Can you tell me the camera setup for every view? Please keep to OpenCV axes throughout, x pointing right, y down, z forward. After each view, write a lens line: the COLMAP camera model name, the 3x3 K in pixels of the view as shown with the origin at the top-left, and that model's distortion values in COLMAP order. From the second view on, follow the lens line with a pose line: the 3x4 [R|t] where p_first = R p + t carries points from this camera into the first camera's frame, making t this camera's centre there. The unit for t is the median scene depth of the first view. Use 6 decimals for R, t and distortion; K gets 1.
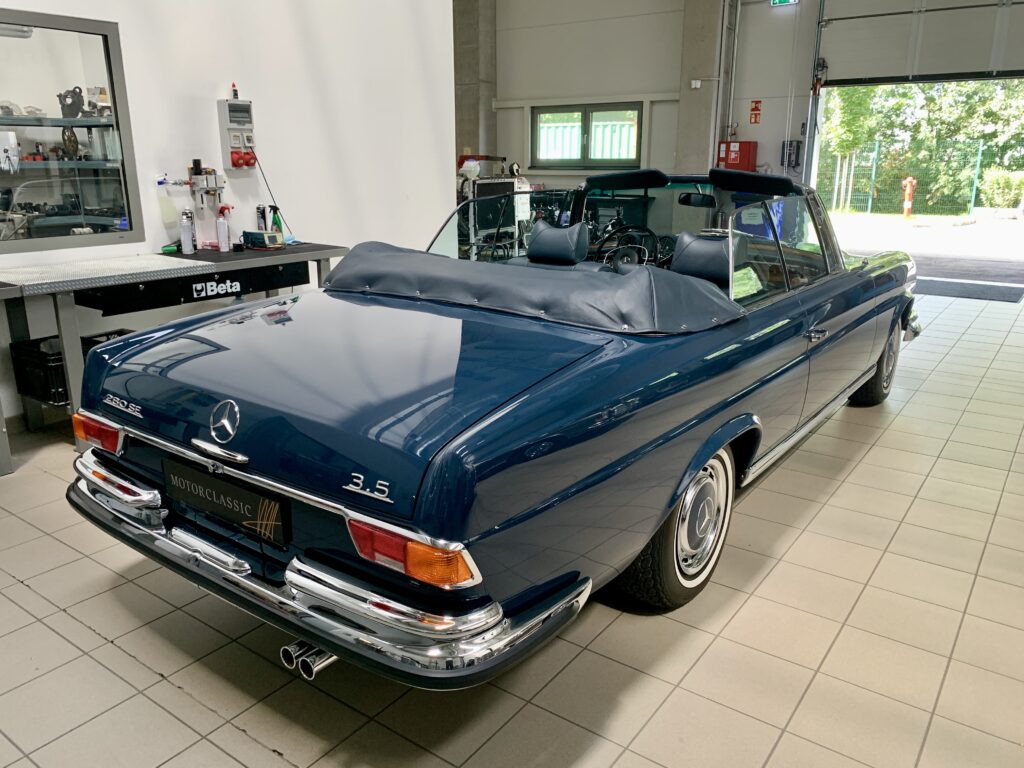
lens RADIAL K [[793.9, 0, 504.9], [0, 793.9, 387.2], [0, 0, 1]] dist [0.036445, -0.031497]
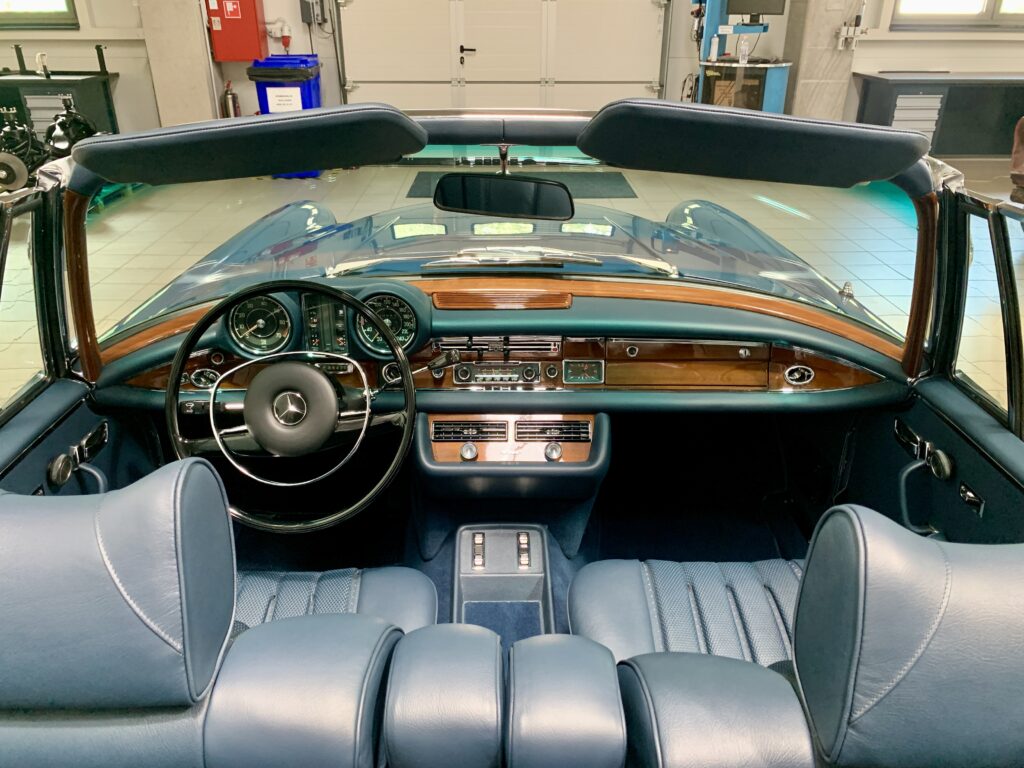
lens RADIAL K [[793.9, 0, 504.9], [0, 793.9, 387.2], [0, 0, 1]] dist [0.036445, -0.031497]
pose [[0.801862, -0.263424, 0.536306, 0.026445], [0.170580, 0.961141, 0.217051, -0.090869], [-0.572642, -0.082562, 0.815637, 0.296197]]
